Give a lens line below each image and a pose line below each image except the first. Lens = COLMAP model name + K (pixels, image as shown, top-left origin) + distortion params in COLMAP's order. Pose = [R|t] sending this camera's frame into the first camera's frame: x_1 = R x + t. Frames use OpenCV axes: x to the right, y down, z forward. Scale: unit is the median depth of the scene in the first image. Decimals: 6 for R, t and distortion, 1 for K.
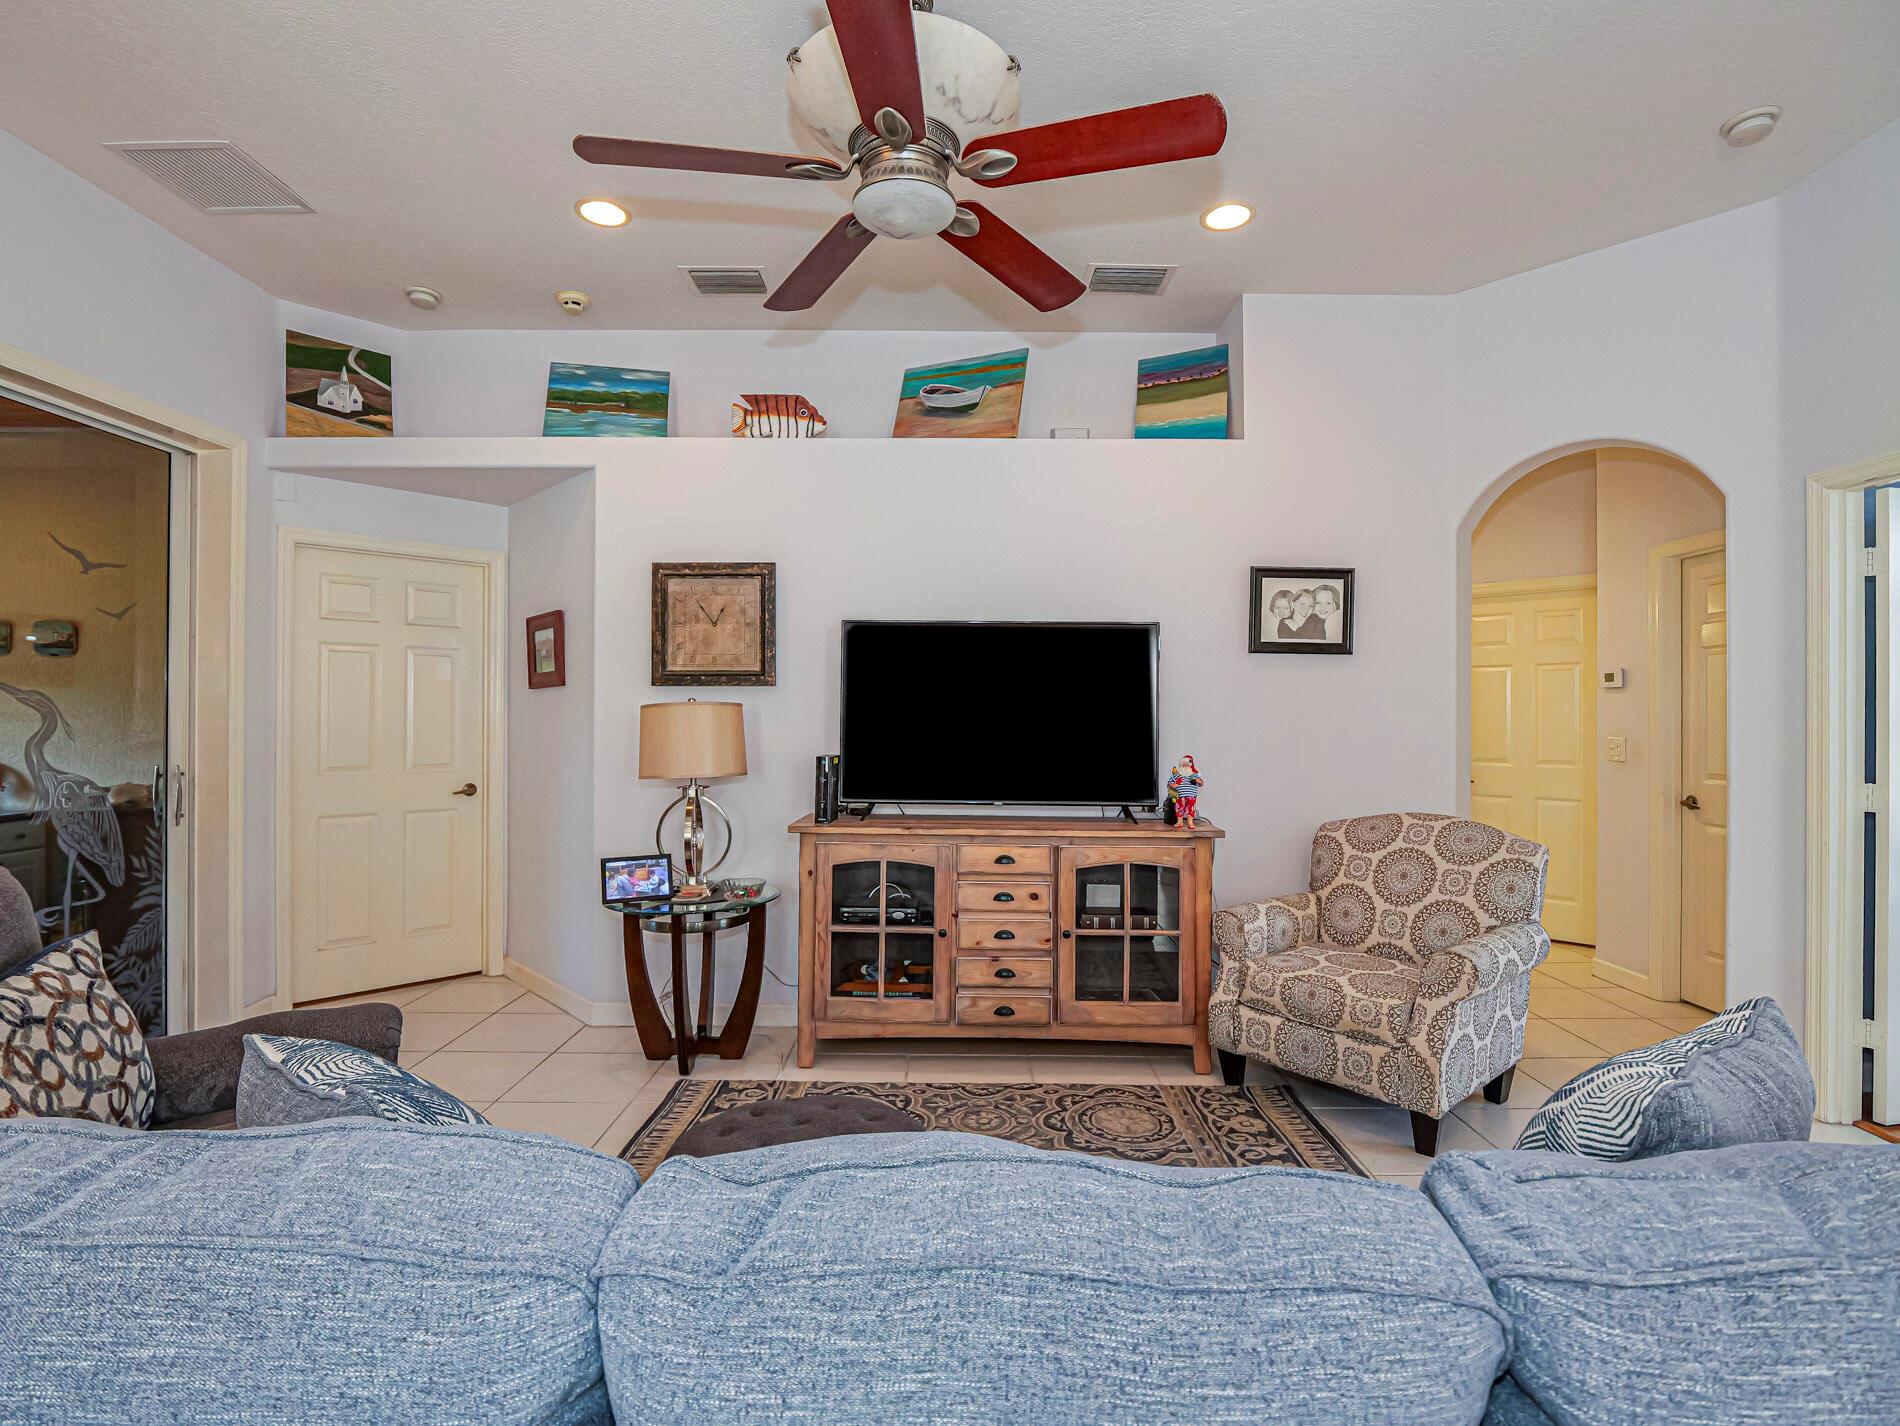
lens RADIAL K [[919.5, 0, 949.5], [0, 919.5, 704.3], [0, 0, 1]] dist [-0.013288, -0.001410]
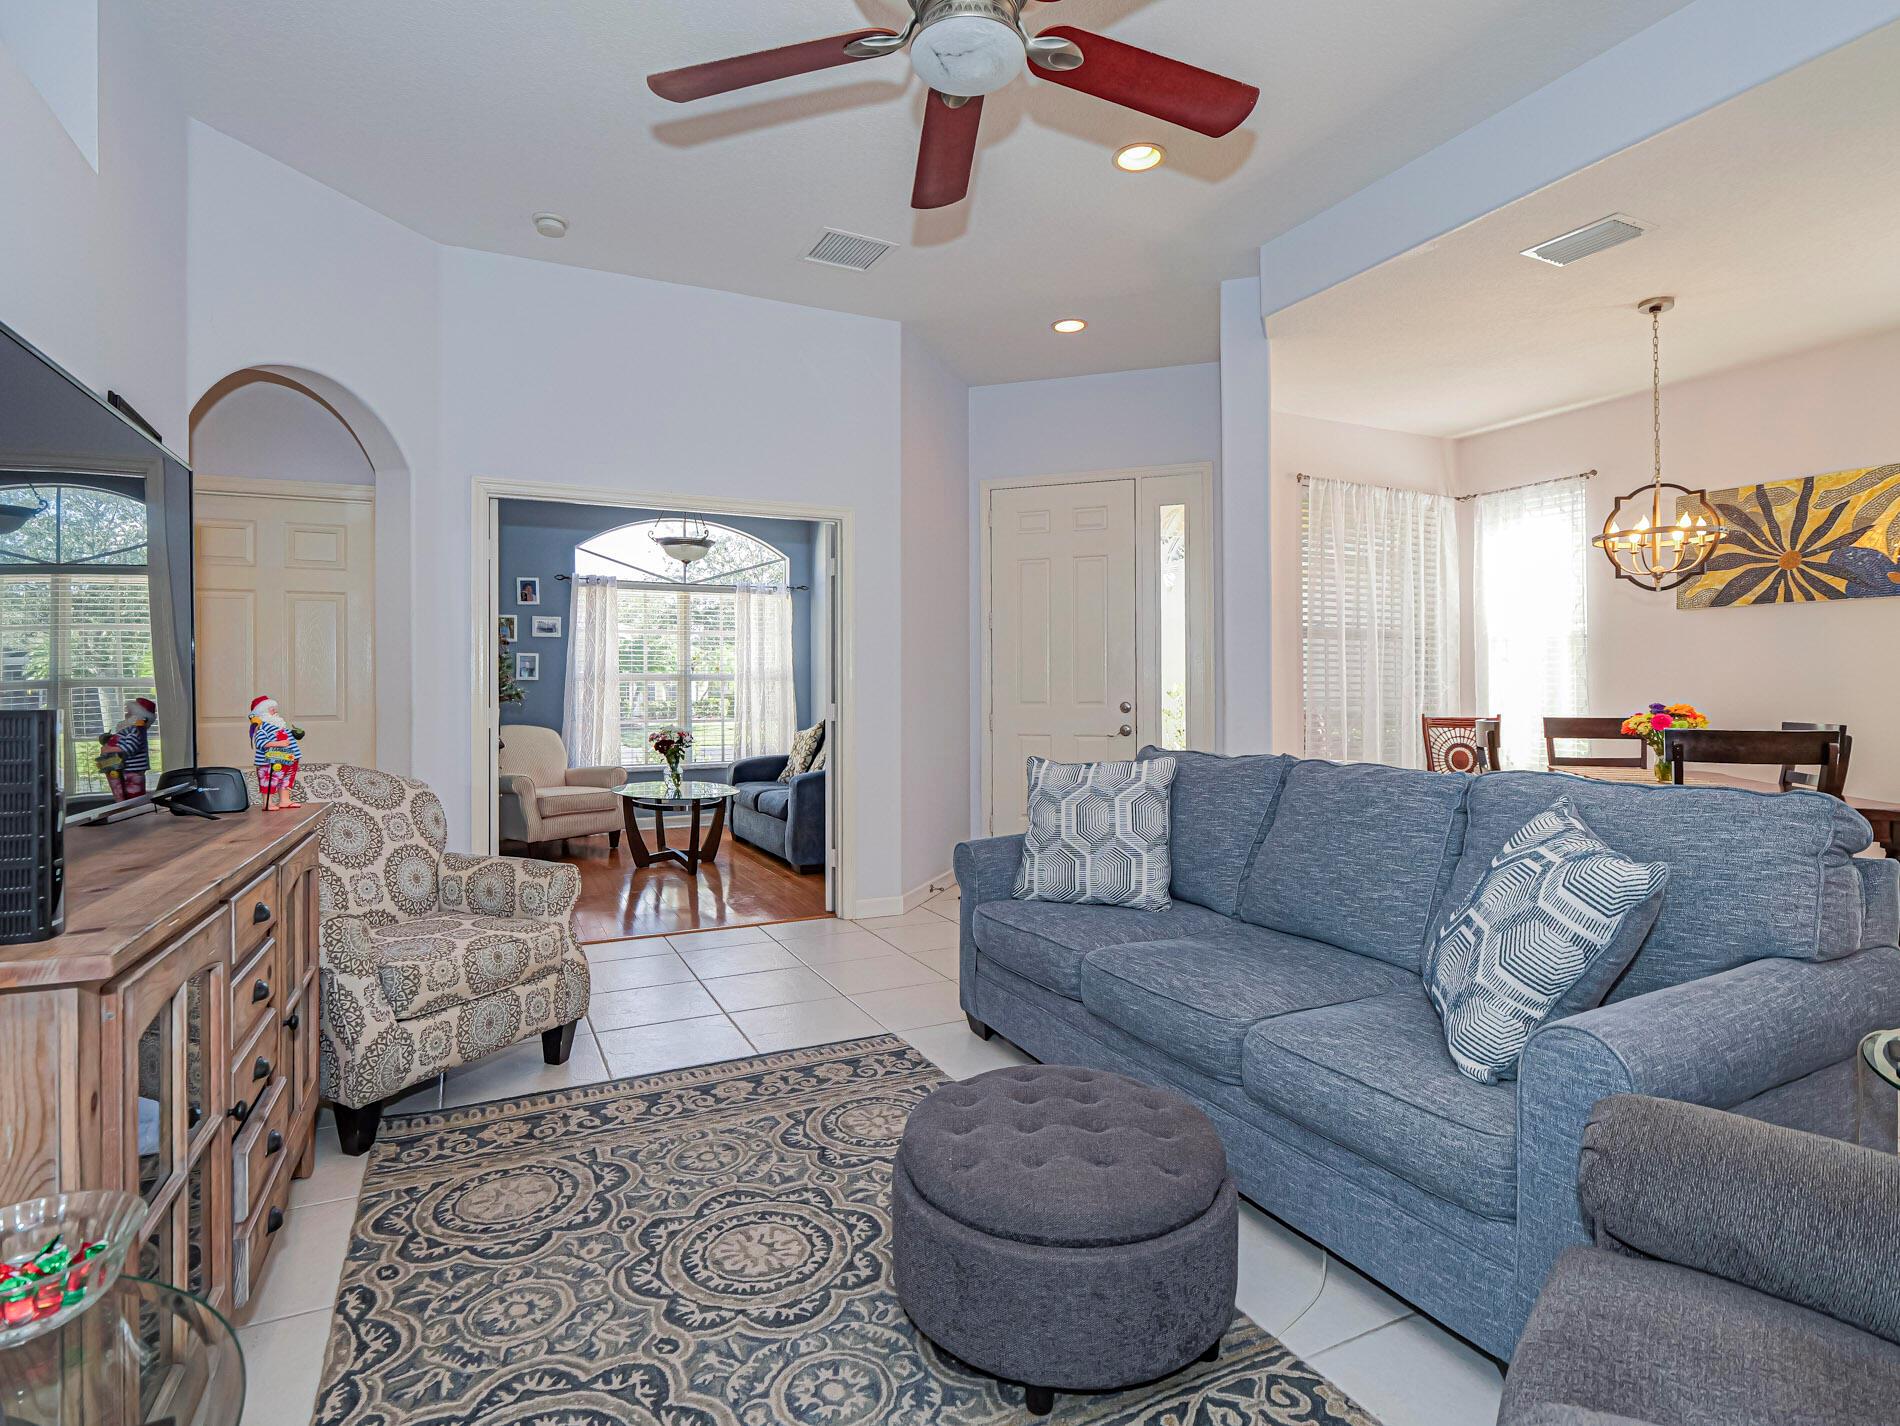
lens RADIAL K [[974.8, 0, 942.1], [0, 974.8, 692.9], [0, 0, 1]] dist [-0.002478, -0.000361]
pose [[-0.442694, -0.002223, 0.896670, -0.544344], [-0.009114, 0.999956, -0.002020, 0.052670], [-0.896626, -0.009067, -0.442695, 0.888862]]
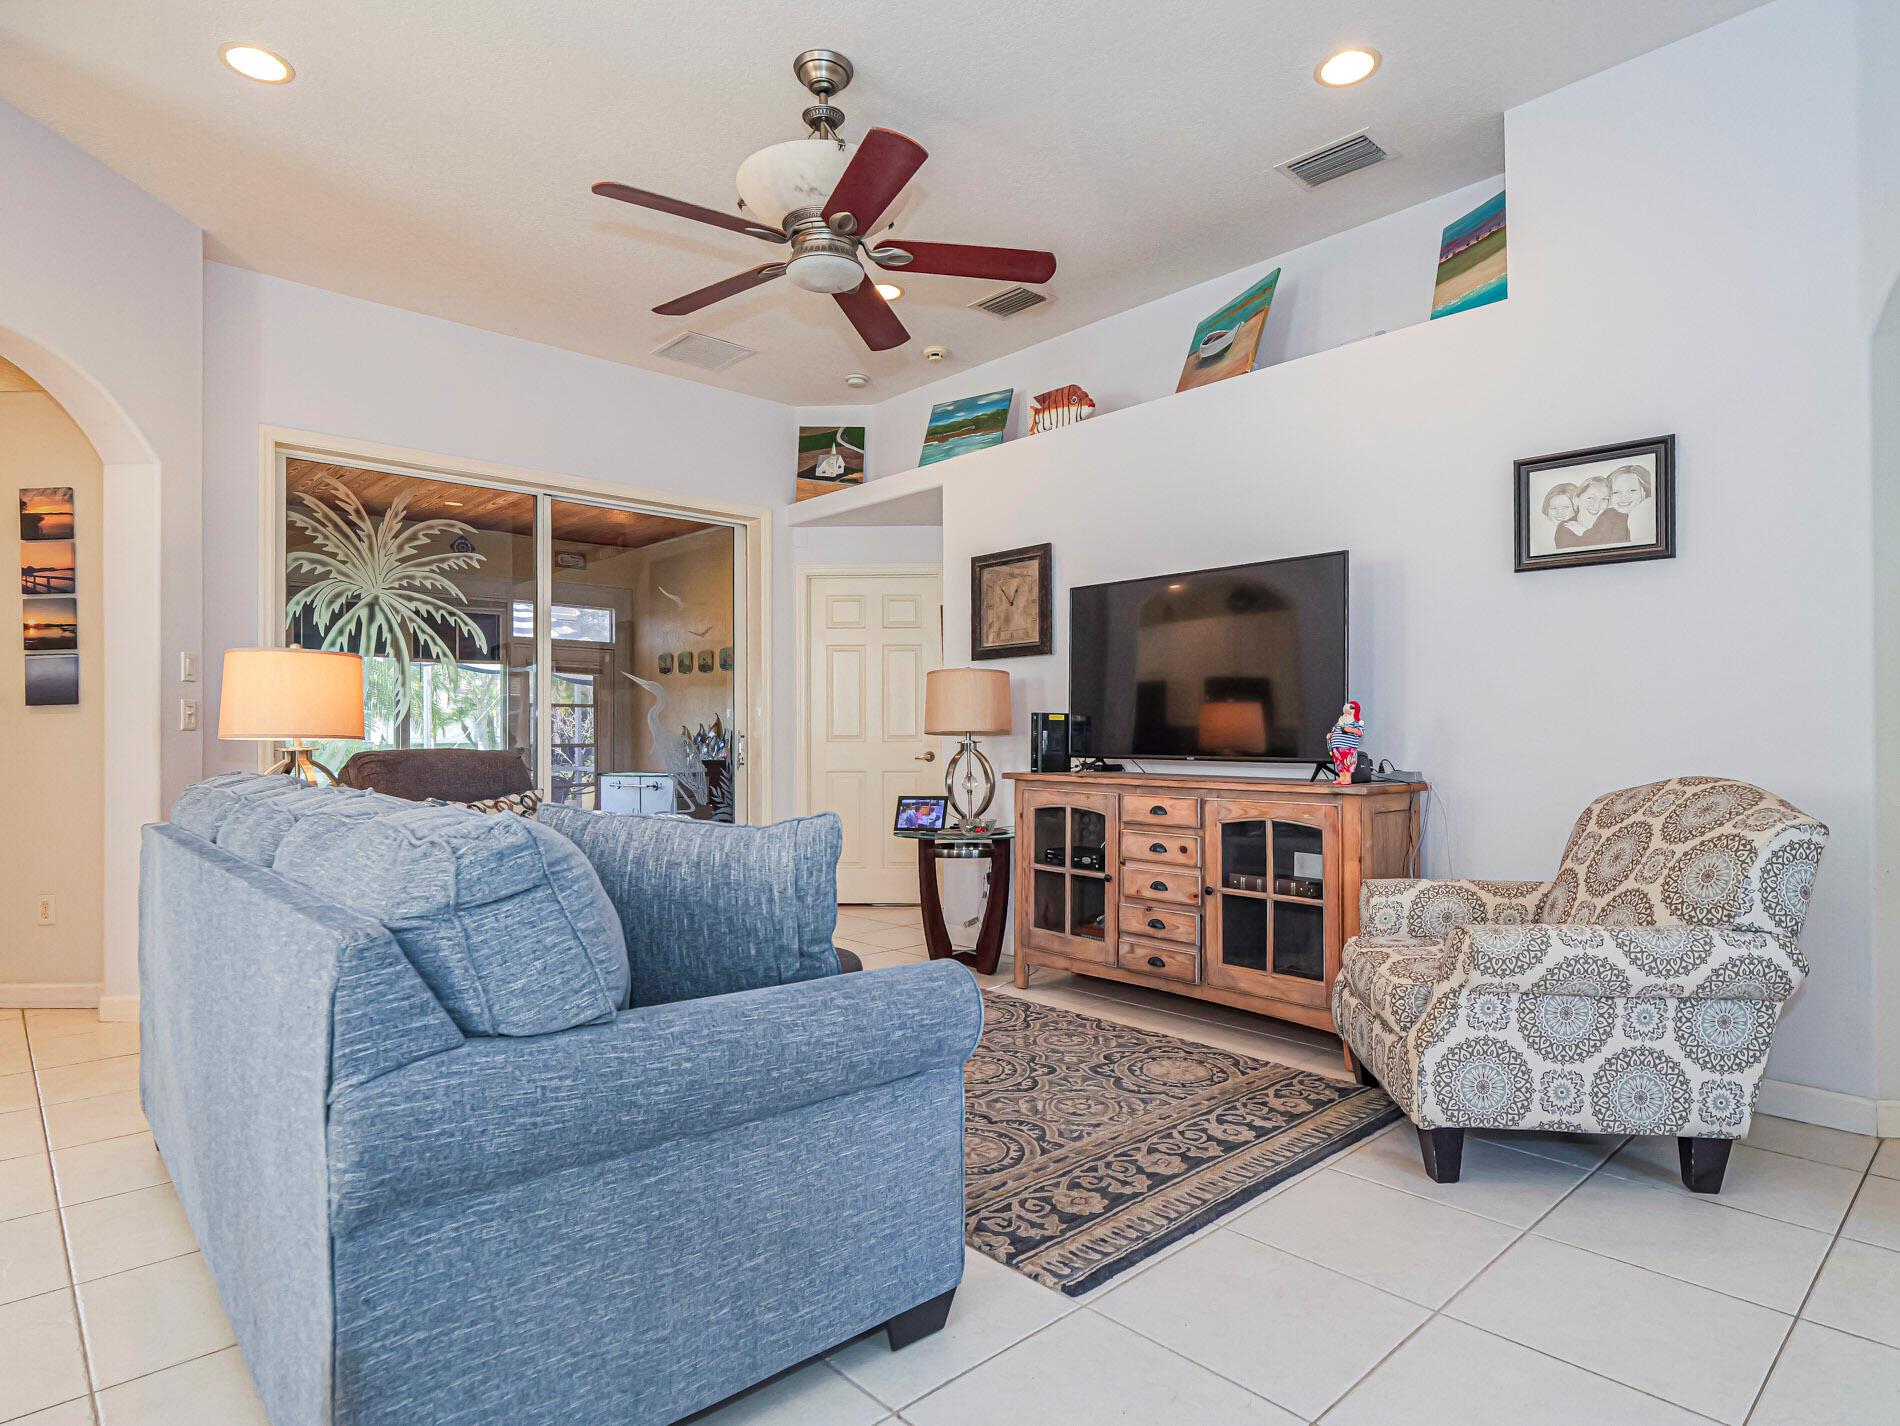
lens RADIAL K [[1049.4, 0, 950.0], [0, 1049.4, 719.1], [0, 0, 1]] dist [-0.004564, -0.000802]
pose [[0.683865, -0.018862, -0.729365, 0.725800], [0.016946, 0.999807, -0.009967, 0.076433], [0.729412, -0.005544, 0.684052, 0.056760]]
